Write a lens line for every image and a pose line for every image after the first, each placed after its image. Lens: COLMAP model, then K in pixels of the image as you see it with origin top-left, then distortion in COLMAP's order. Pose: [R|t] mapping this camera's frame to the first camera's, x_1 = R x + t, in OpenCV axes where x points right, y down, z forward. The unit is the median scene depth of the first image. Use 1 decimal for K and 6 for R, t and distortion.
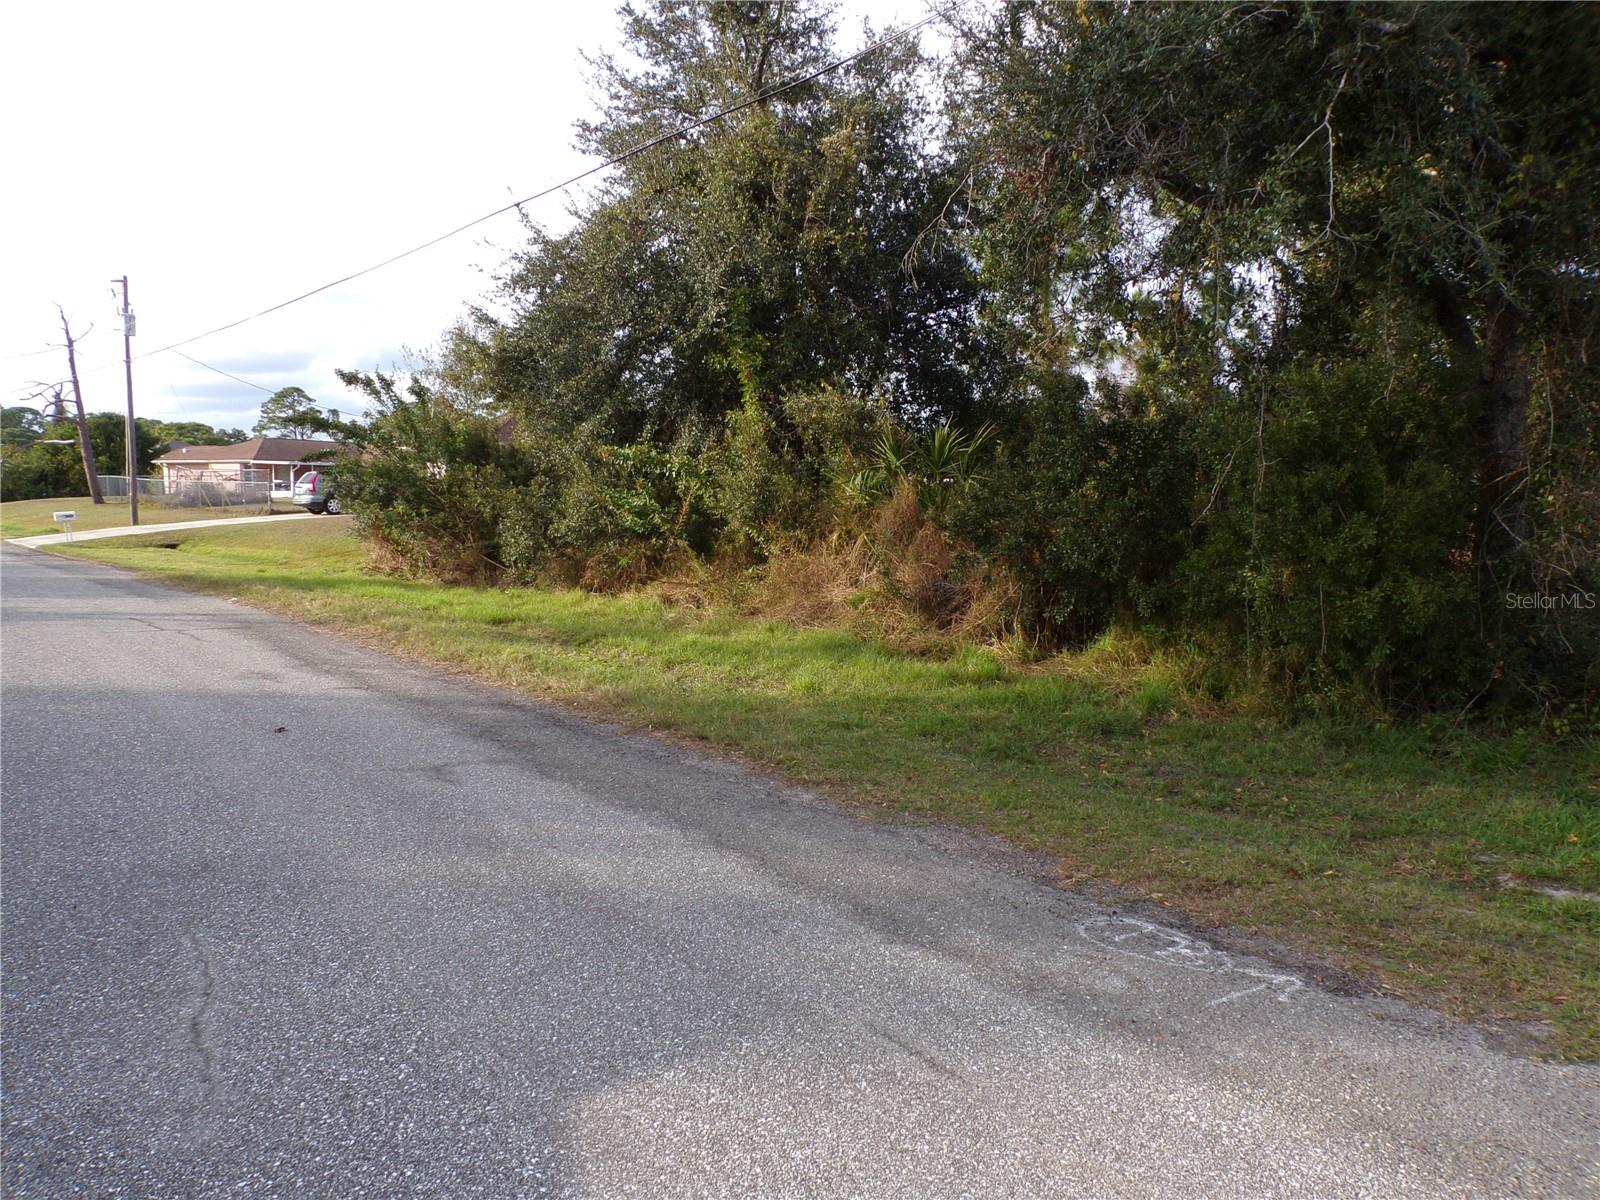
lens RADIAL K [[1081.1, 0, 793.8], [0, 1081.1, 602.8], [0, 0, 1]] dist [-0.029467, 0.034241]
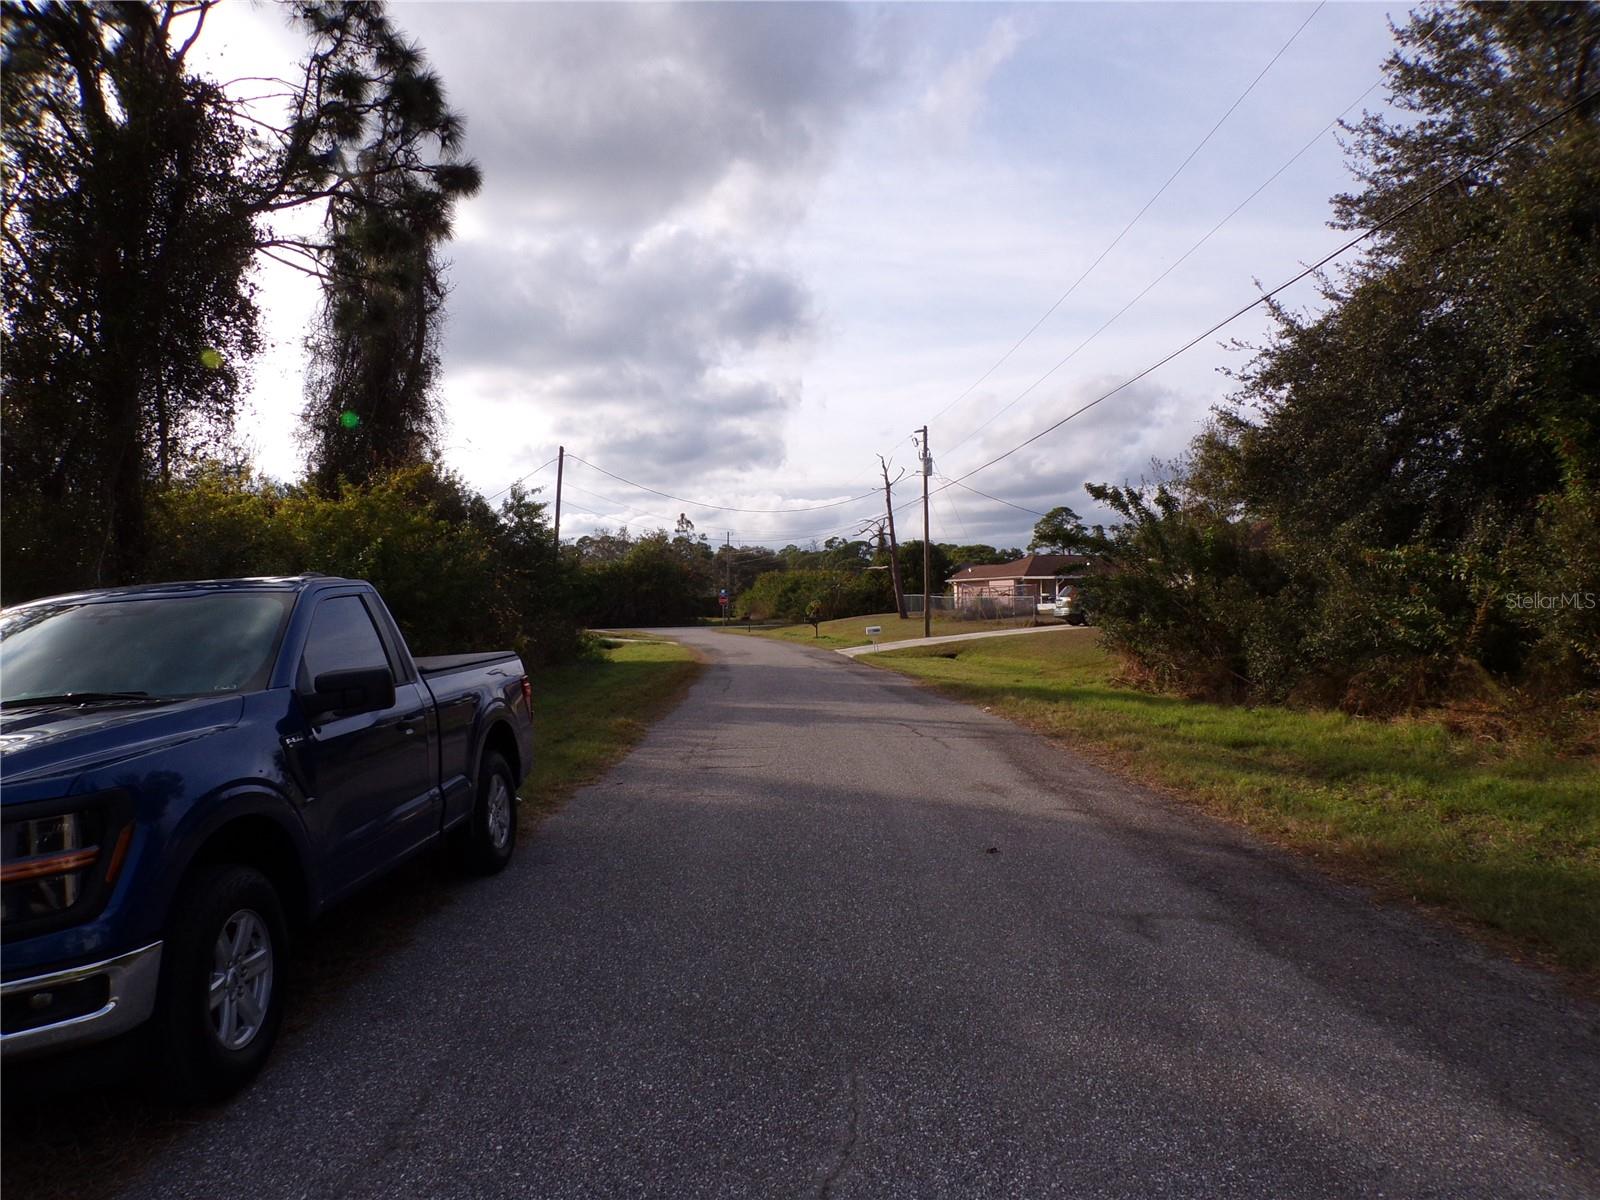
lens RADIAL K [[1079.6, 0, 799.2], [0, 1079.6, 604.2], [0, 0, 1]] dist [-0.003569, 0.008498]
pose [[0.782316, -0.026466, -0.622320, 0.006582], [-0.035350, 0.995600, -0.086779, -0.008317], [0.621878, 0.089887, 0.777938, 0.043090]]
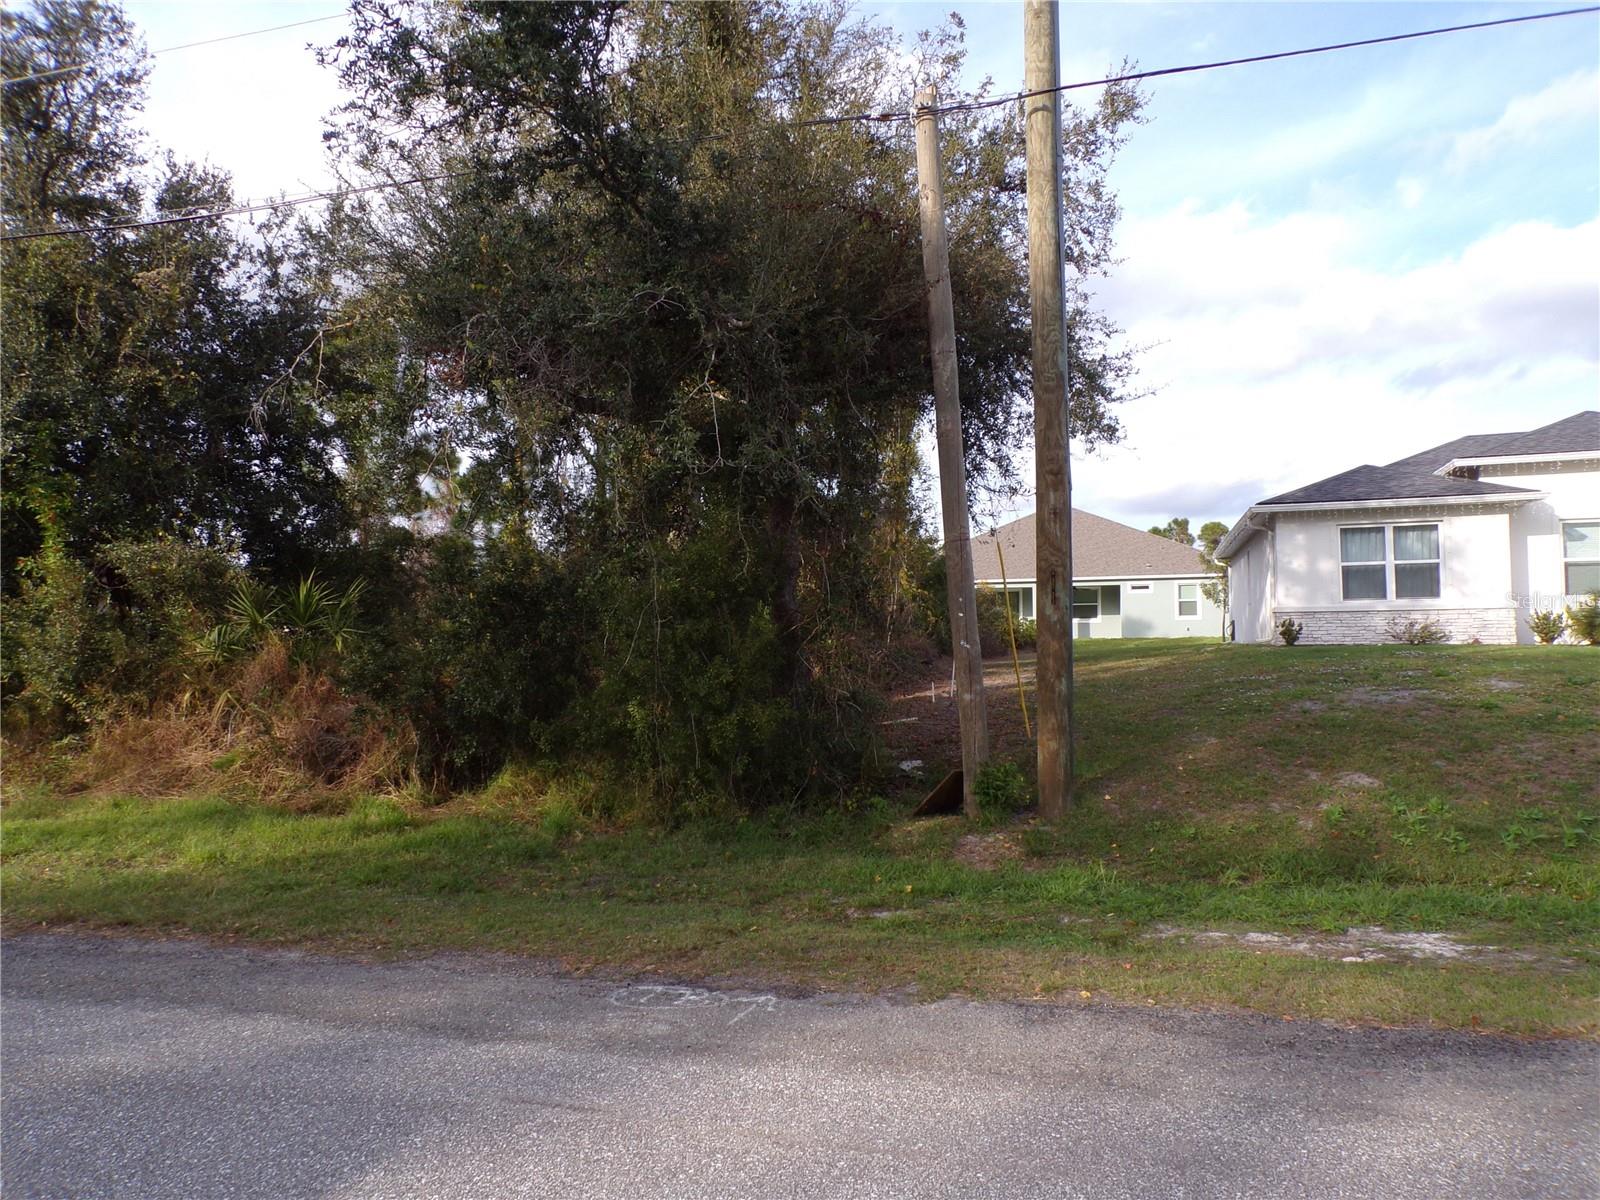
lens RADIAL K [[1081.1, 0, 793.8], [0, 1081.1, 602.8], [0, 0, 1]] dist [-0.029467, 0.034241]
pose [[0.802036, -0.002699, 0.597270, -0.086899], [0.081657, 0.991096, -0.105174, -0.001330], [-0.591668, 0.133124, 0.795115, -0.049329]]
